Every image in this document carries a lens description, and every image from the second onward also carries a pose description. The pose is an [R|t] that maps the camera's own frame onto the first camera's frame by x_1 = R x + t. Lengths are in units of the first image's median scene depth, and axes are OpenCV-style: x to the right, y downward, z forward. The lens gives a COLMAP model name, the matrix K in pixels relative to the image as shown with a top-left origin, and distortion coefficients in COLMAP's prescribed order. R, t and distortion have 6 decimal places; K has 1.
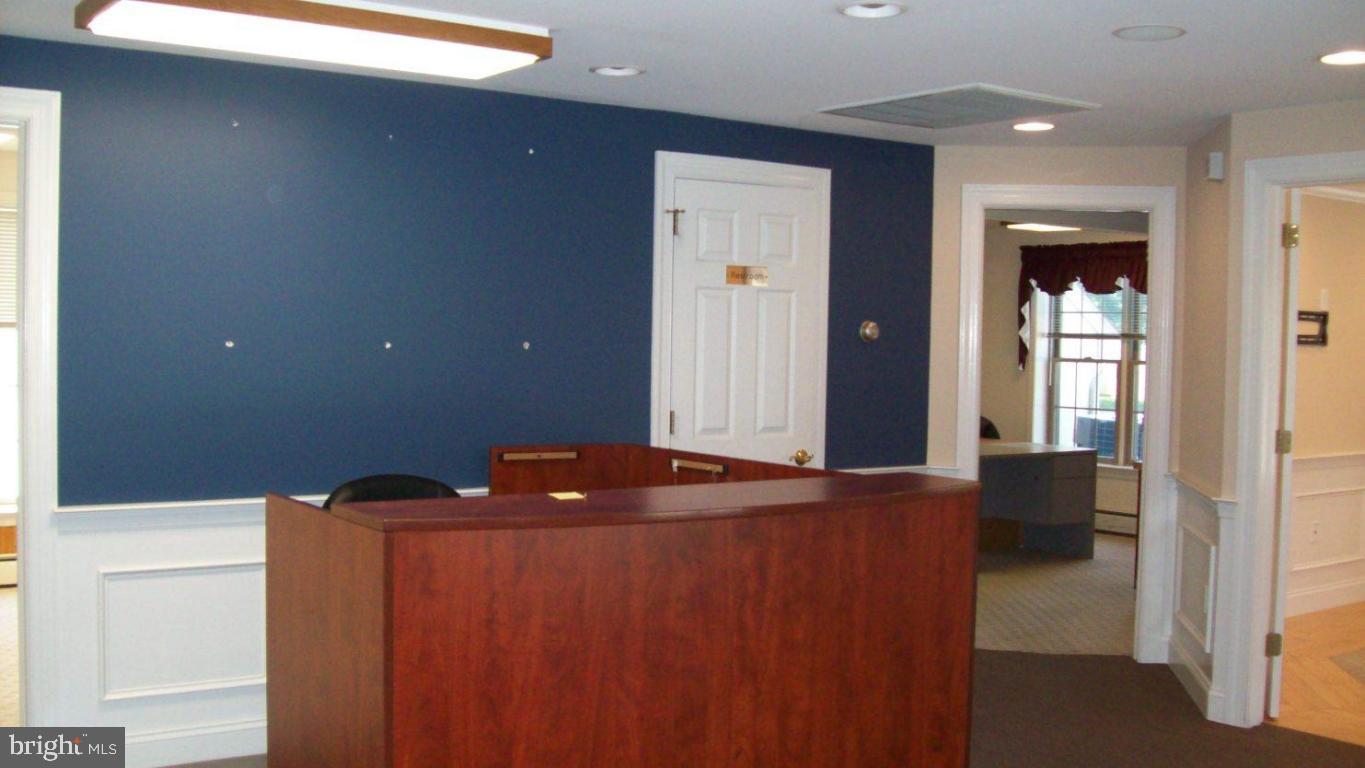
lens RADIAL K [[1504.2, 0, 686.2], [0, 1504.2, 385.0], [0, 0, 1]] dist [-0.121032, 0.000000]
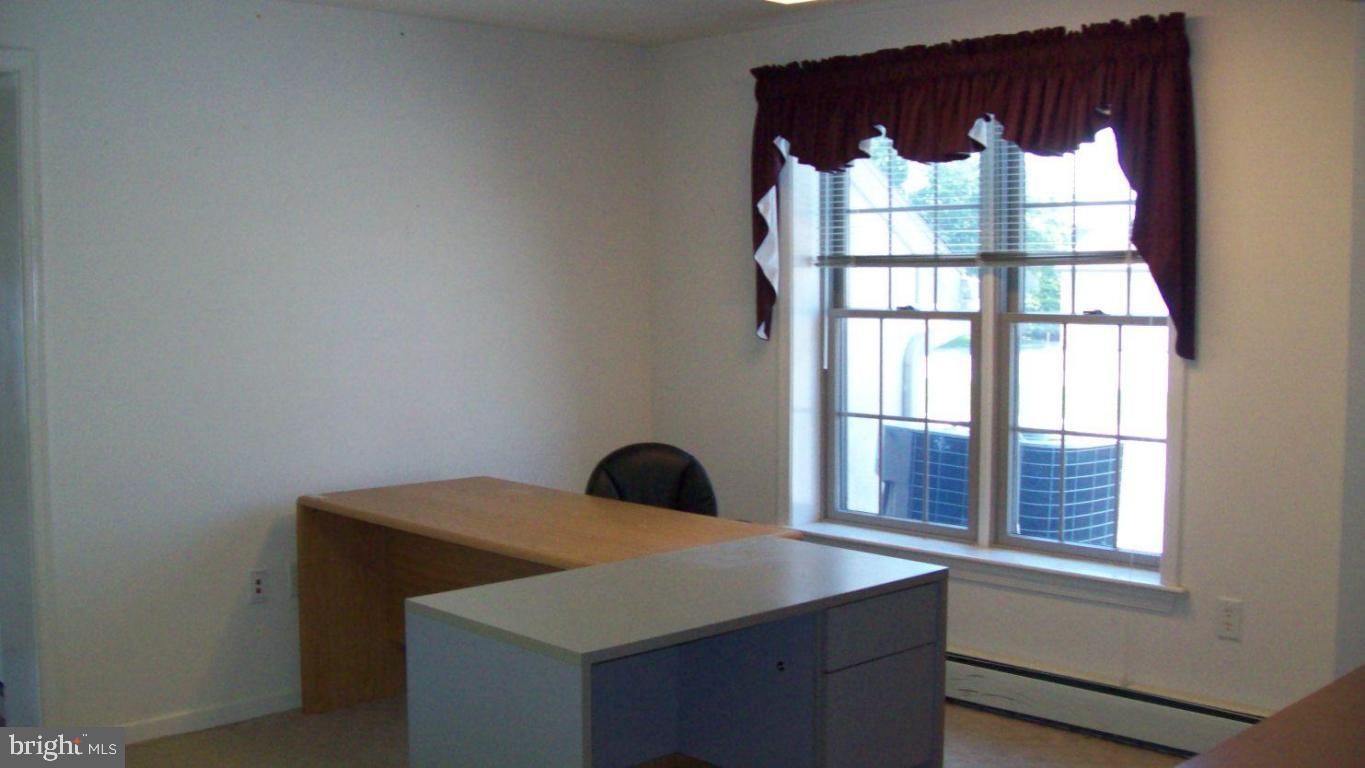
lens RADIAL K [[1504.2, 0, 680.4], [0, 1504.2, 381.4], [0, 0, 1]] dist [-0.121032, 0.000000]
pose [[0.991074, -0.033508, 0.129033, 0.140454], [0.028057, 0.998645, 0.043832, -0.017859], [-0.130327, -0.039820, 0.990671, 0.550715]]
